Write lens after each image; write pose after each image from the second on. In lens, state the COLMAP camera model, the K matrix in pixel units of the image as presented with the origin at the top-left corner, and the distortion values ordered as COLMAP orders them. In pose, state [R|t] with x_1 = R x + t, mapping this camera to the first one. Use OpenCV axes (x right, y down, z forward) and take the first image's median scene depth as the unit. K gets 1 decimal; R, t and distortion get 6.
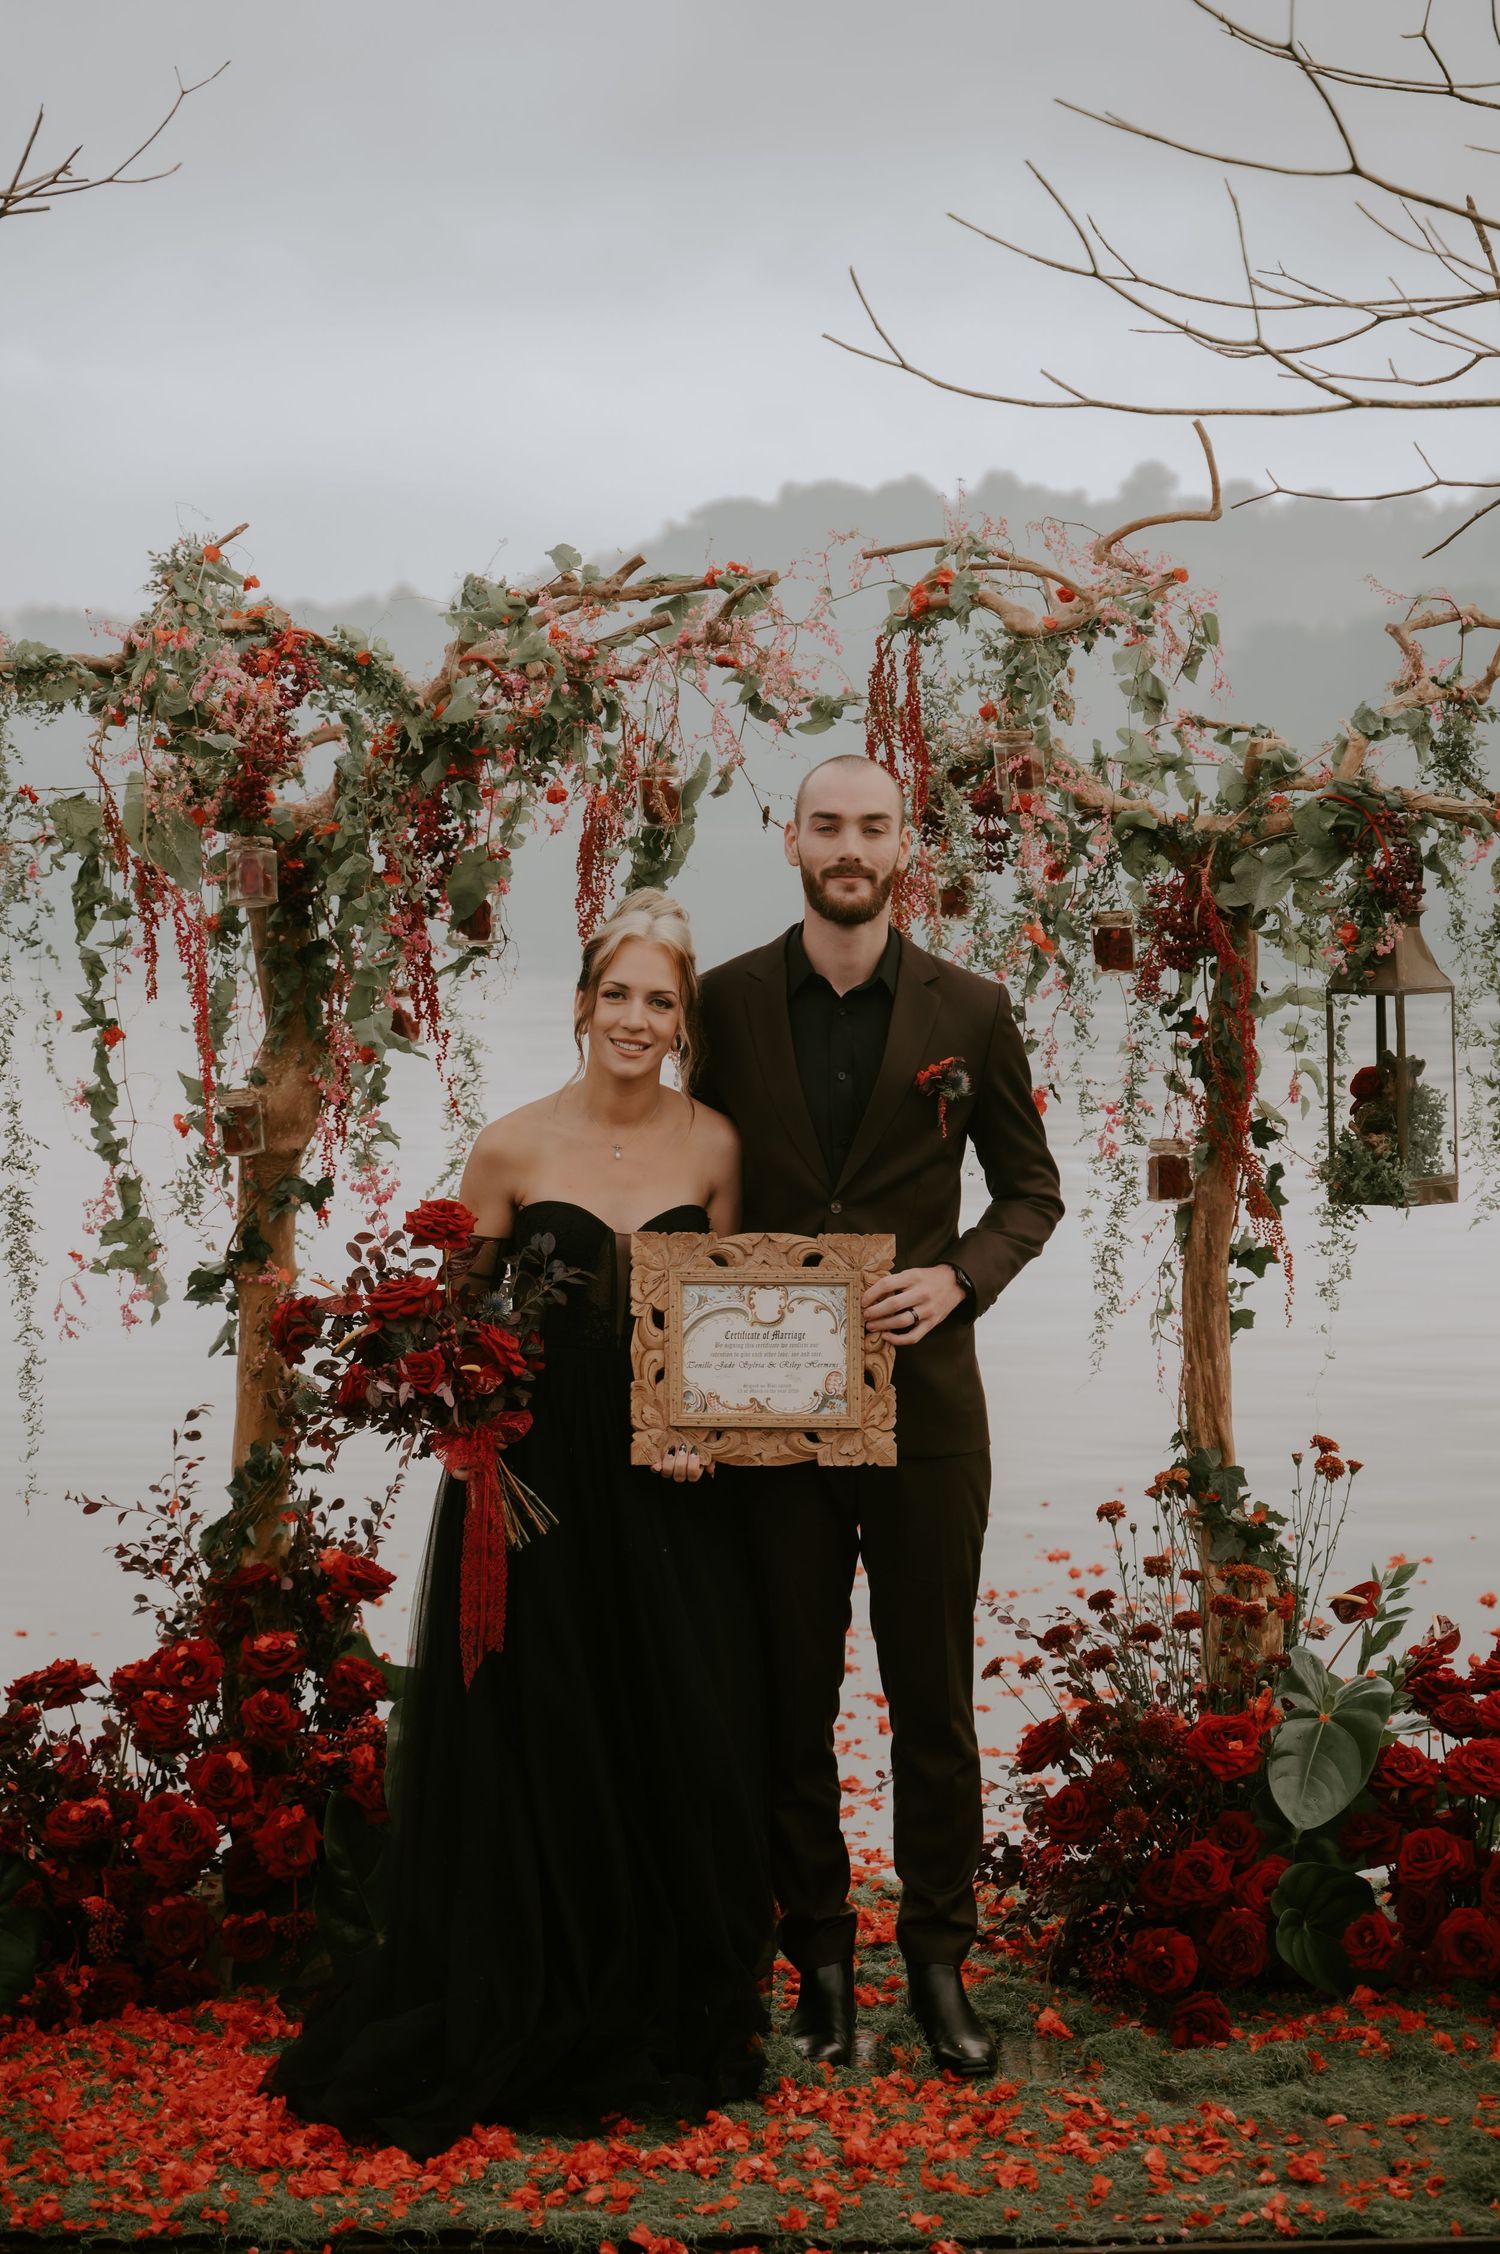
lens RADIAL K [[4691.1, 0, 804.2], [0, 4691.1, 1008.7], [0, 0, 1]] dist [0.044050, 0.000000]
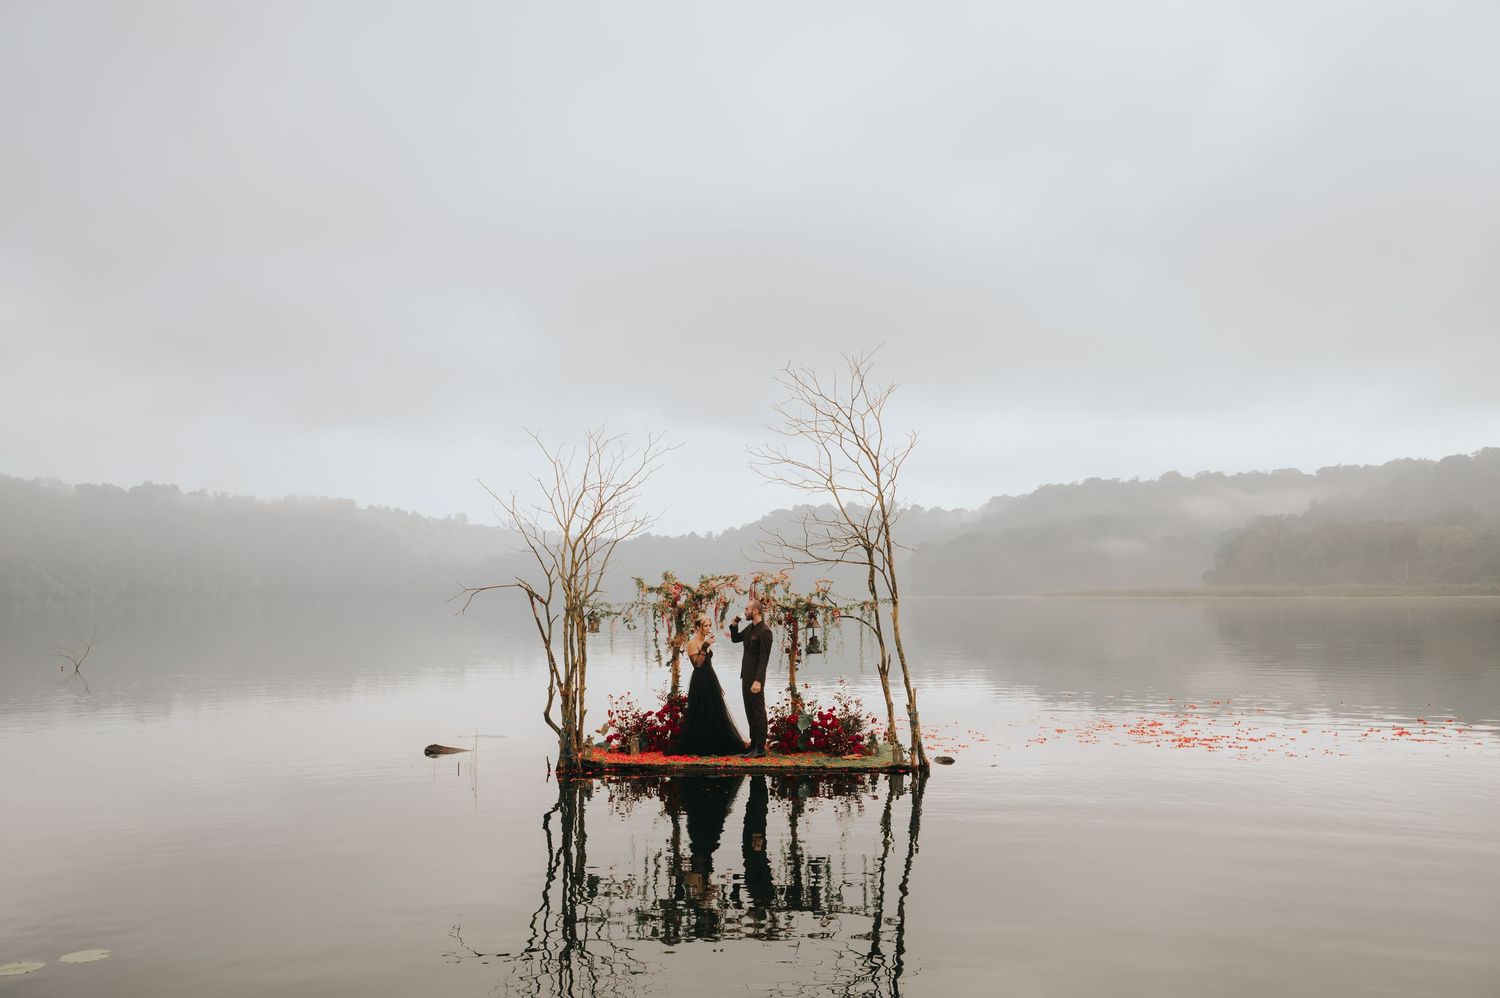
lens RADIAL K [[1218.1, 0, 753.6], [0, 1218.1, 506.5], [0, 0, 1]] dist [0.004115, 0.002736]
pose [[0.999286, 0.002247, -0.037704, 0.098592], [-0.006354, 0.994001, -0.109184, 0.018491], [0.037232, 0.109346, 0.993306, -1.115072]]
